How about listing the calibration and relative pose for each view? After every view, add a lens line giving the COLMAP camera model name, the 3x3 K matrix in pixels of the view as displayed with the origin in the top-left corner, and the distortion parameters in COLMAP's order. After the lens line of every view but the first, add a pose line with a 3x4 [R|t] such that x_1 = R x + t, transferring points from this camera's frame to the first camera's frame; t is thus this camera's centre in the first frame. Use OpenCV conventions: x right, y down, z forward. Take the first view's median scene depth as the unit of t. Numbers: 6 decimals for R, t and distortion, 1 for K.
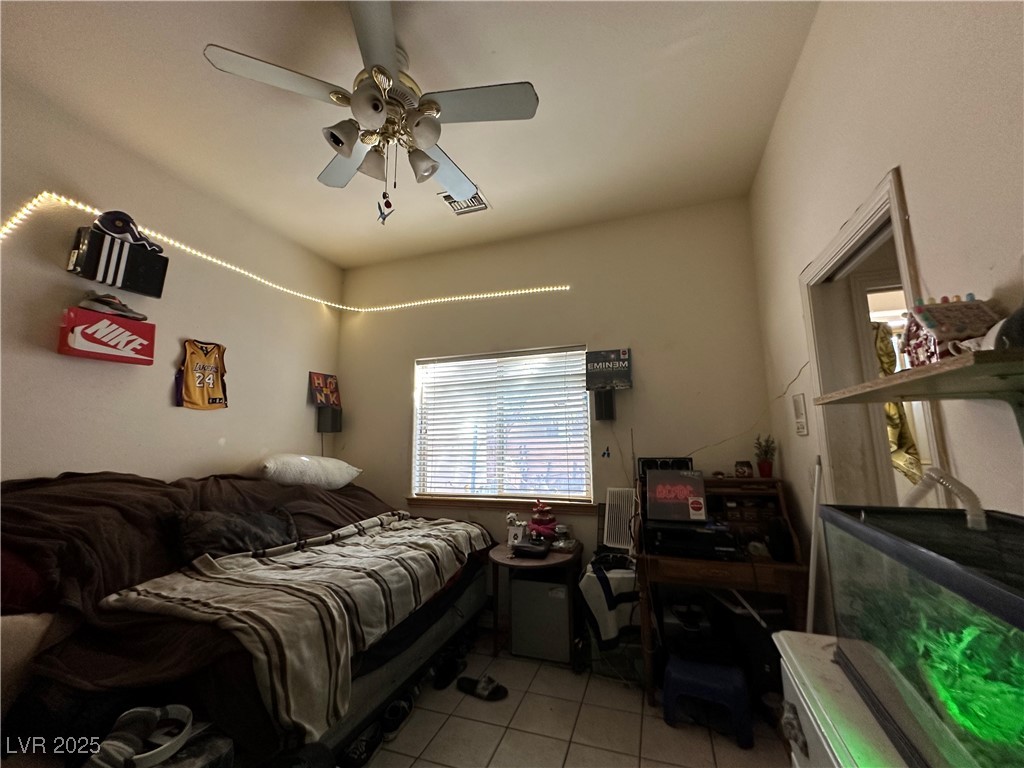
lens RADIAL K [[408.7, 0, 512.5], [0, 408.7, 383.1], [0, 0, 1]] dist [-0.002757, -0.000109]
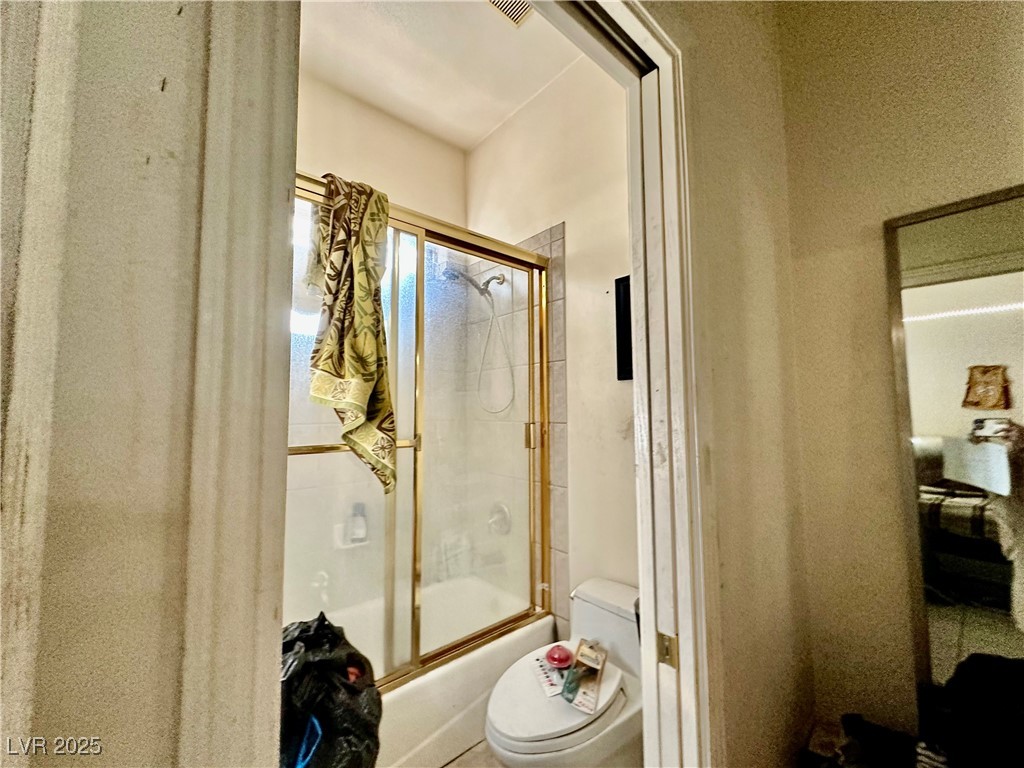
lens RADIAL K [[408.7, 0, 512.6], [0, 408.7, 383.2], [0, 0, 1]] dist [-0.002757, -0.000109]
pose [[0.487381, 0.076913, 0.869795, 0.576450], [-0.128311, 0.991608, -0.015787, 0.097234], [-0.863711, -0.103910, 0.493160, 0.585204]]
